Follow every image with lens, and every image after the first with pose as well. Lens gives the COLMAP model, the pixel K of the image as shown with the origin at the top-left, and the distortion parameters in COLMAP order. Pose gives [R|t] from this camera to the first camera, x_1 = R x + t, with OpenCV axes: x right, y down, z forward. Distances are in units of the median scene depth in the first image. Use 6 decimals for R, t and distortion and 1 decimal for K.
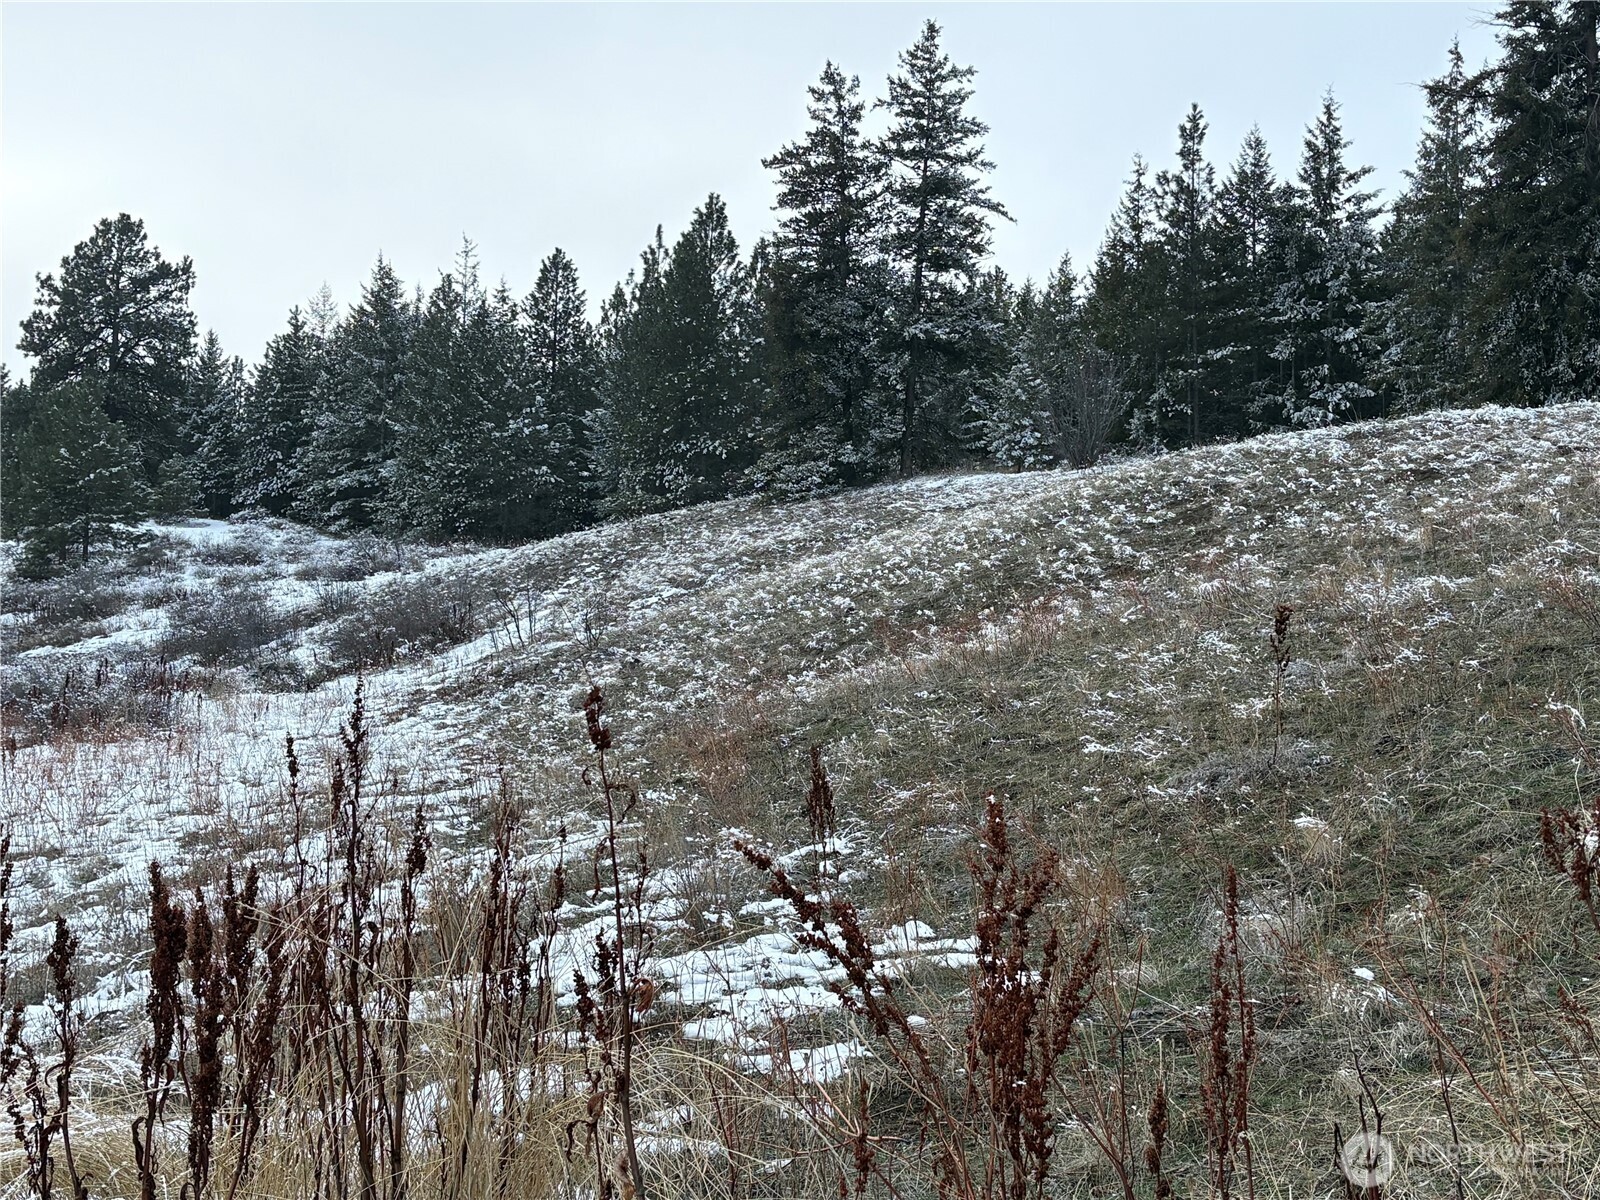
lens RADIAL K [[2105.7, 0, 800.0], [0, 2105.7, 600.0], [0, 0, 1]] dist [0.120042, -0.030677]
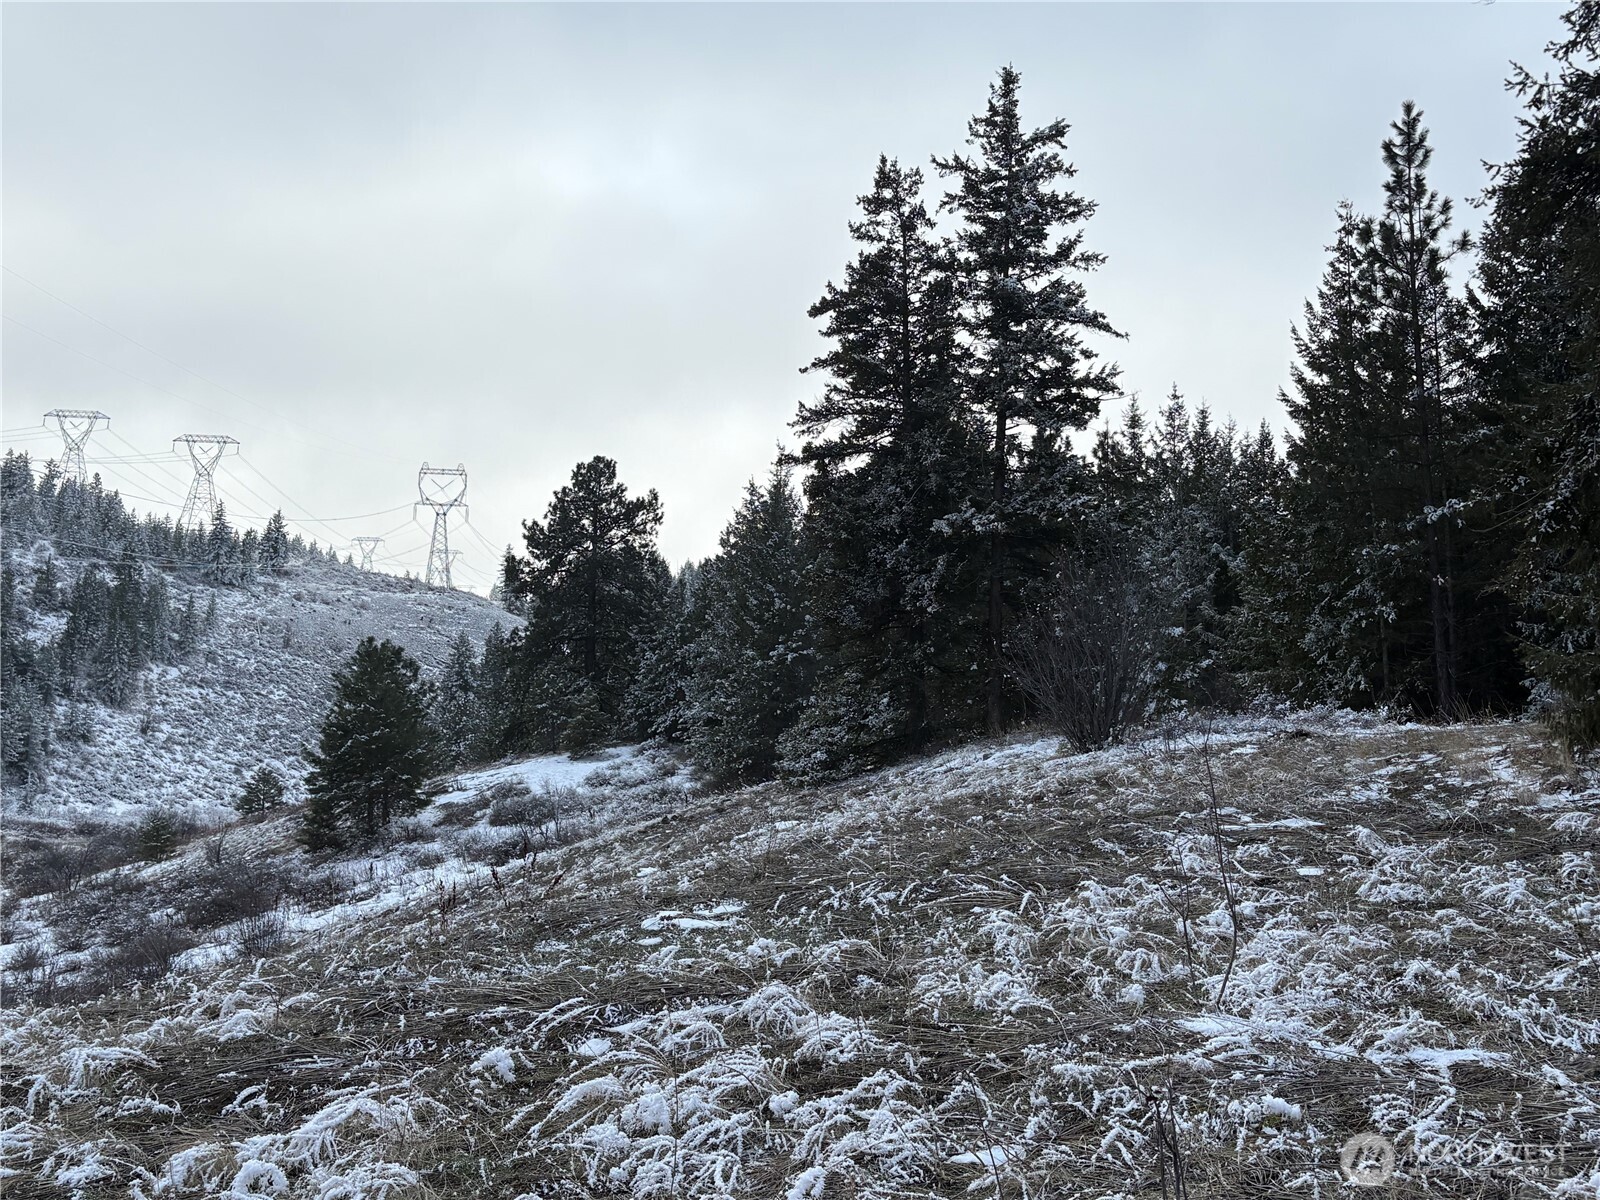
lens RADIAL K [[1703.6, 0, 800.0], [0, 1703.6, 600.0], [0, 0, 1]] dist [0.084381, -0.008515]
pose [[0.900160, -0.079179, -0.428302, 0.226278], [0.048561, 0.995451, -0.081967, -0.059464], [0.432844, 0.052984, 0.899911, 0.480947]]
